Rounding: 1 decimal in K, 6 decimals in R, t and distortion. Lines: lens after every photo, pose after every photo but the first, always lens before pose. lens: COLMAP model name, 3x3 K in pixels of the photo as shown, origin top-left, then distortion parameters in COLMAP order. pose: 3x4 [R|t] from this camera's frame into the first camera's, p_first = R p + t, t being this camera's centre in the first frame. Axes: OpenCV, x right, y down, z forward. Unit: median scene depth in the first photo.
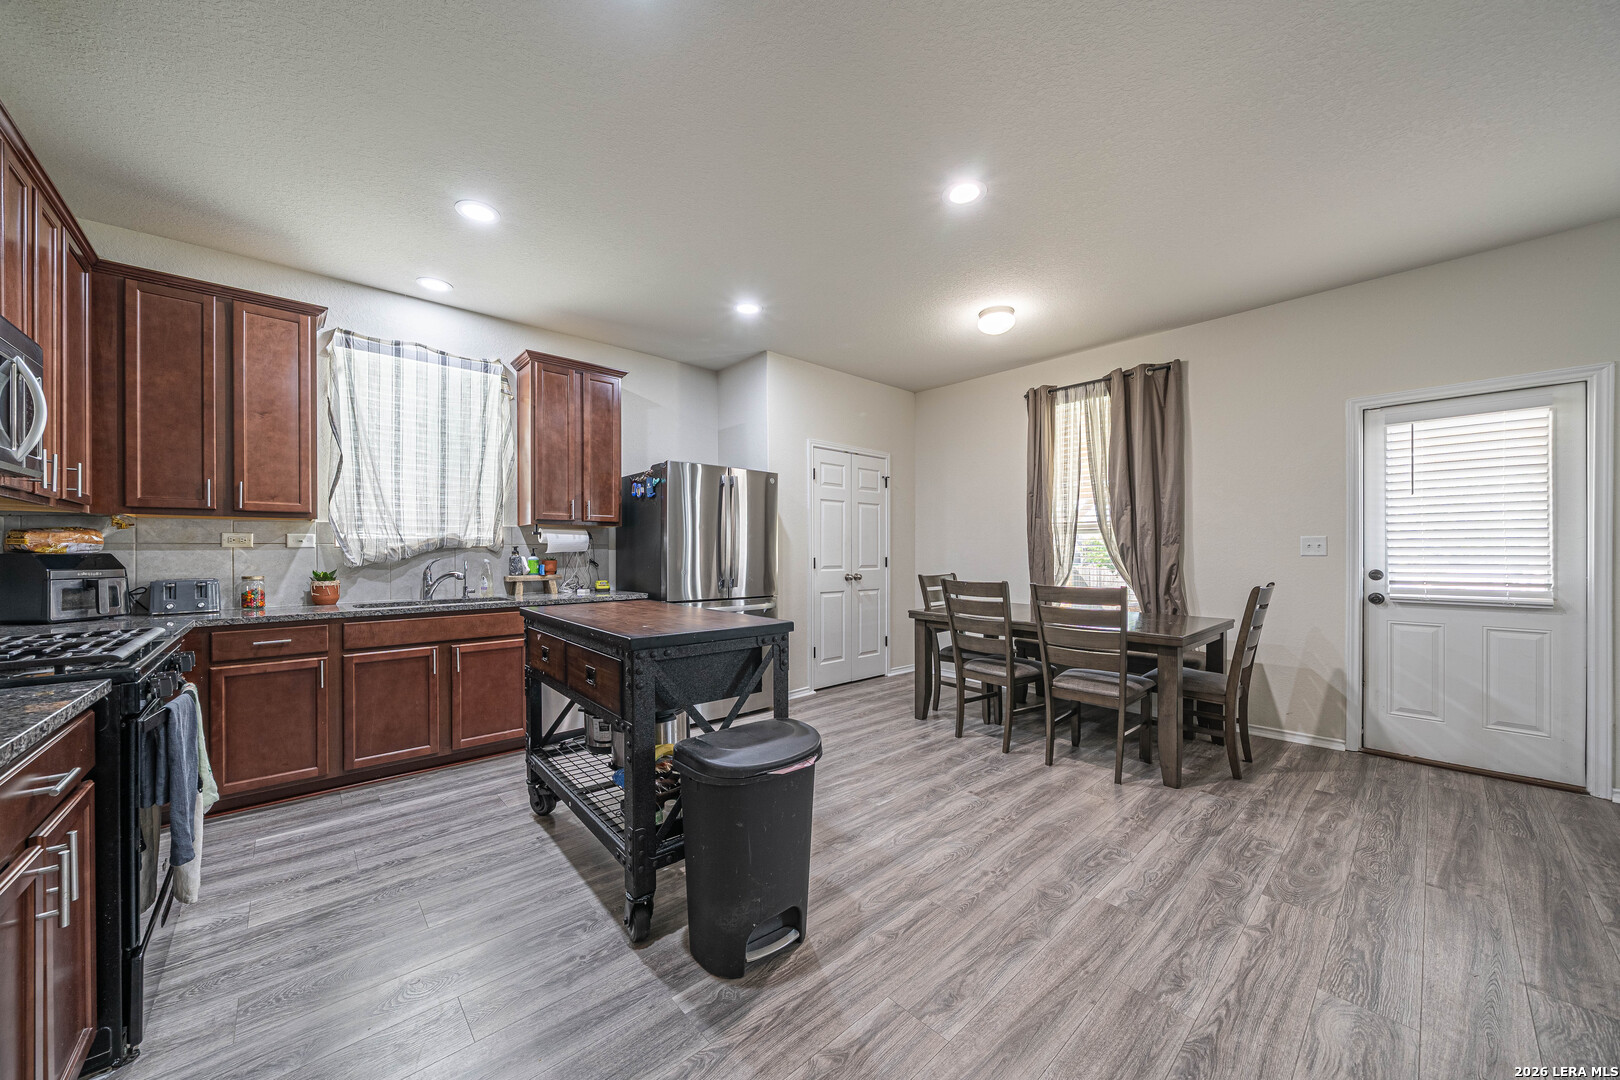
lens RADIAL K [[560.3, 0, 809.2], [0, 560.3, 550.5], [0, 0, 1]] dist [-0.008751, 0.000111]
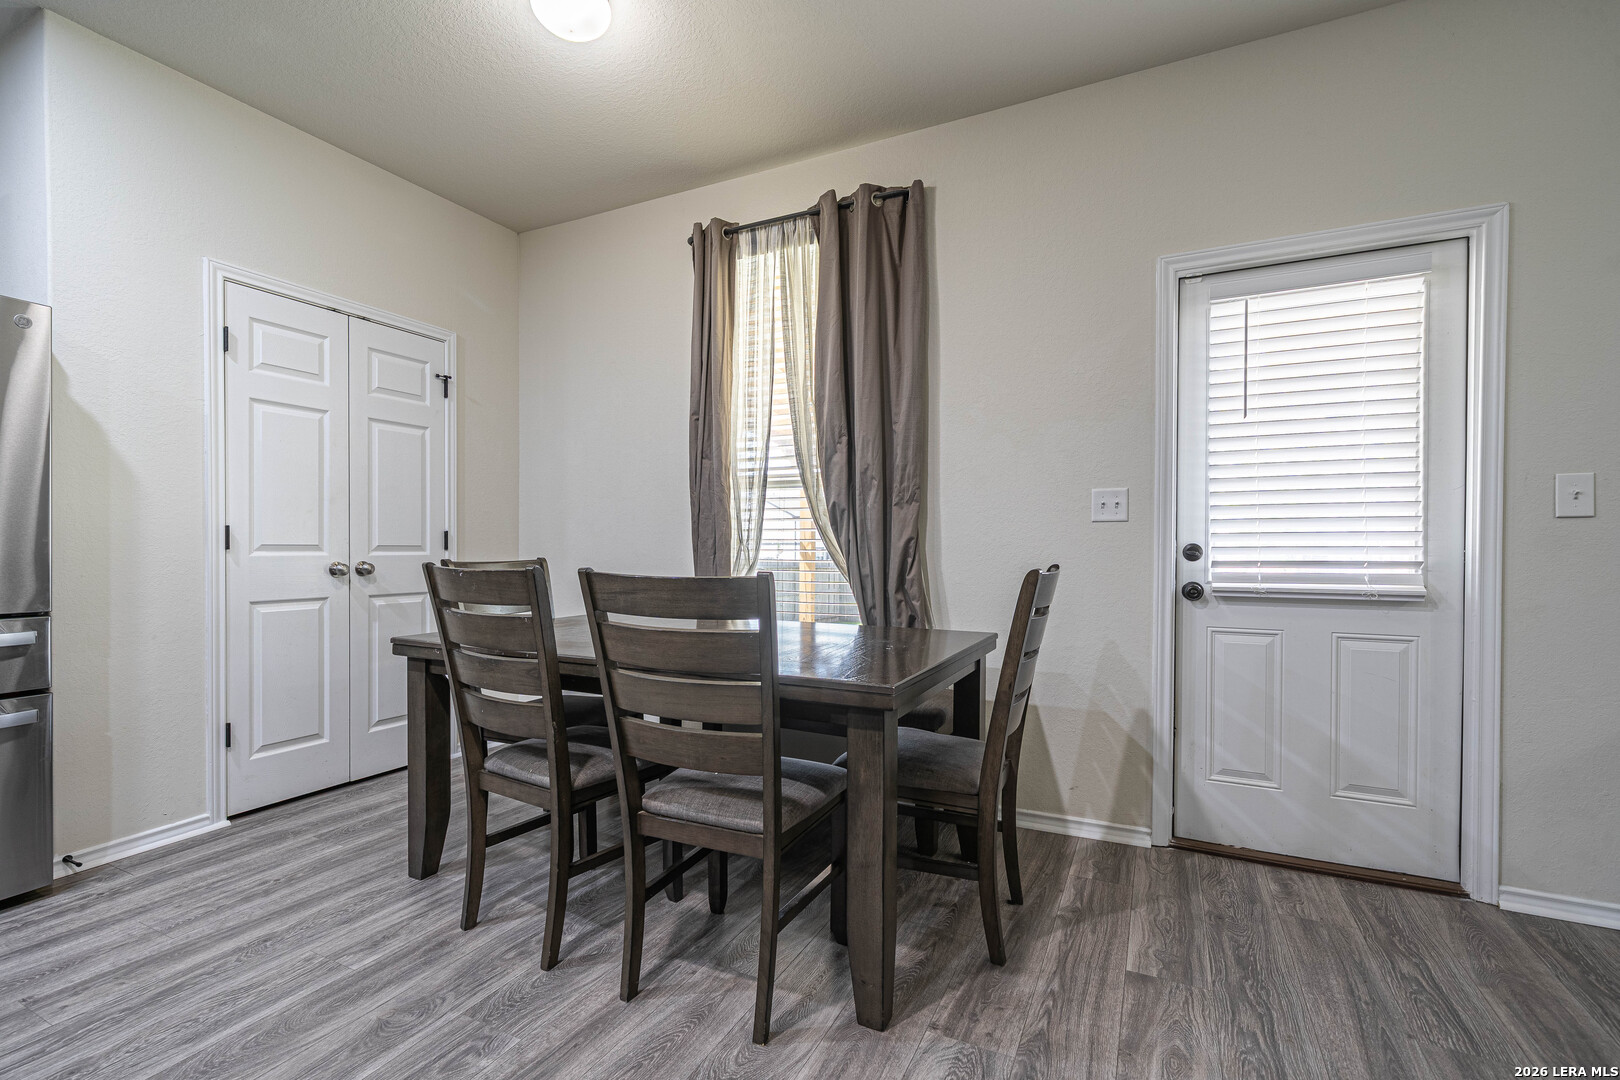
lens RADIAL K [[712.1, 0, 806.3], [0, 712.1, 547.0], [0, 0, 1]] dist [-0.002458, -0.000831]
pose [[0.929383, 0.003149, 0.369104, 0.330809], [-0.004818, 0.999982, 0.003598, 0.036309], [-0.369086, -0.005122, 0.929381, 0.419962]]
